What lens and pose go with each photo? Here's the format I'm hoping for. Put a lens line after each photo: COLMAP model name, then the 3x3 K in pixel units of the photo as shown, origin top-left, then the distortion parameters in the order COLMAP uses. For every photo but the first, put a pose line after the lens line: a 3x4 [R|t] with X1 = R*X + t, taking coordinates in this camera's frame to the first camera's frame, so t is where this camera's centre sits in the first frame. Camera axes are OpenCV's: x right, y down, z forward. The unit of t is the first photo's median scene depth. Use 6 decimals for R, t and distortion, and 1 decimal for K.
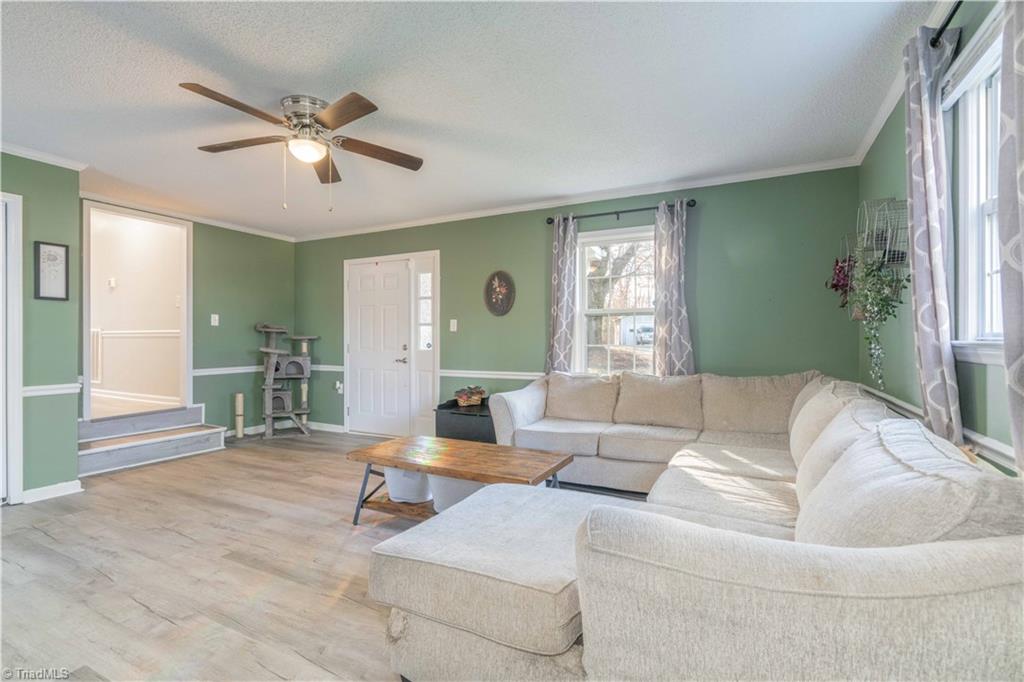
lens RADIAL K [[474.5, 0, 512.0], [0, 474.5, 341.0], [0, 0, 1]] dist [-0.000920, 0.000668]
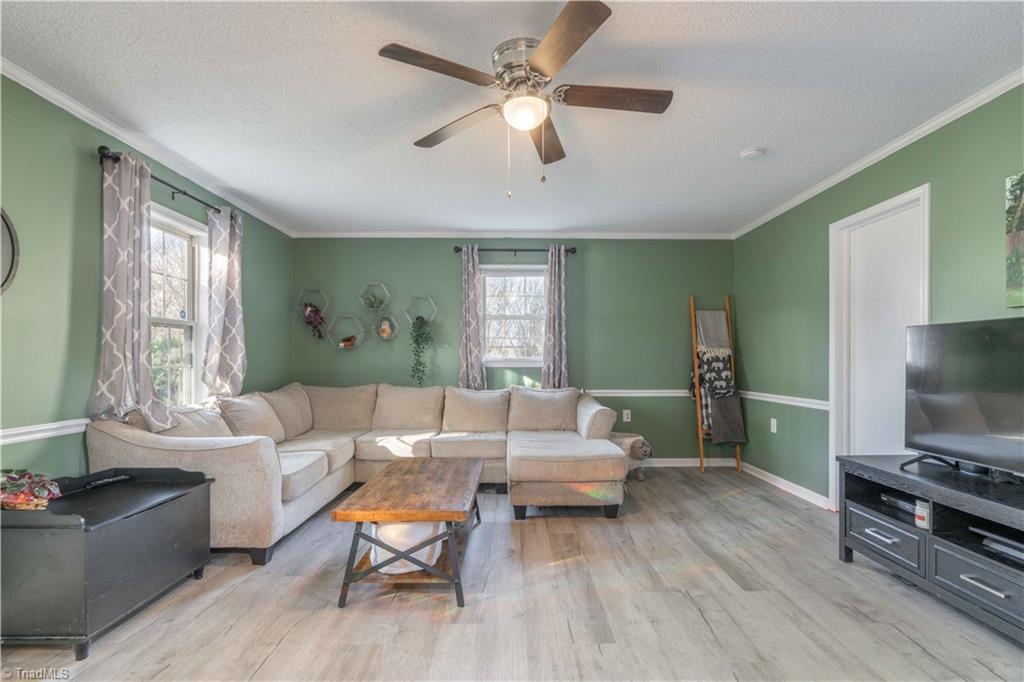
lens RADIAL K [[478.0, 0, 513.8], [0, 478.0, 360.4], [0, 0, 1]] dist [0.001130, 0.000694]
pose [[-0.465732, -0.000785, 0.884925, -1.209287], [0.003439, 0.999990, 0.002696, -0.003863], [-0.884919, 0.004299, -0.465725, 1.490771]]
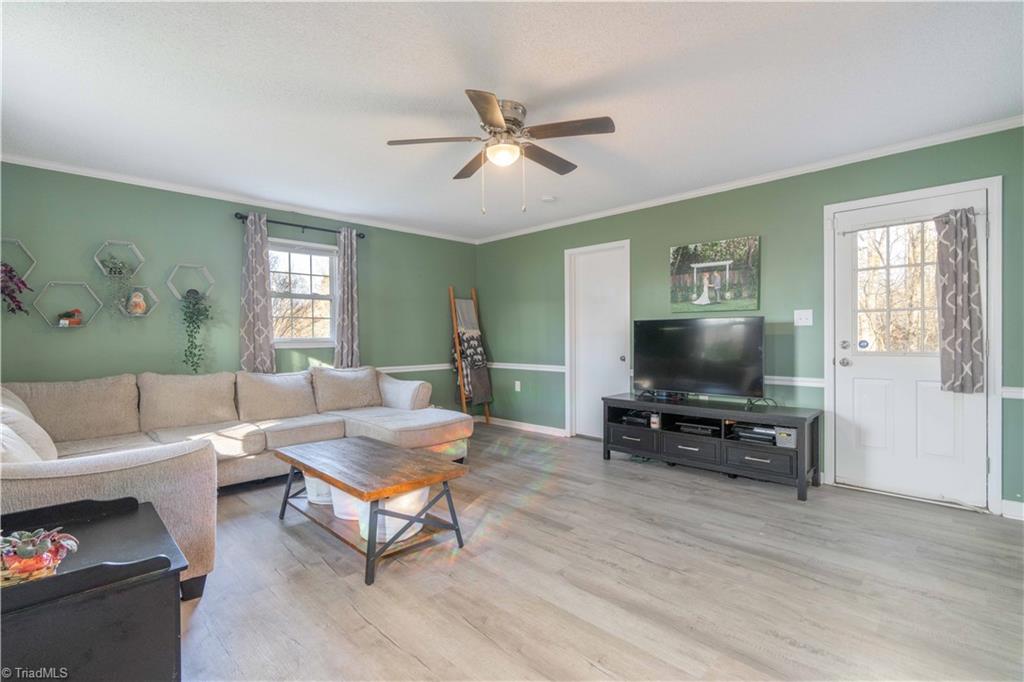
lens RADIAL K [[474.5, 0, 512.0], [0, 474.5, 341.0], [0, 0, 1]] dist [-0.000920, 0.000668]
pose [[-0.951754, 0.002061, 0.306856, -0.818384], [0.006839, 0.999872, 0.014495, -0.021292], [-0.306786, 0.015894, -0.951646, 2.128466]]
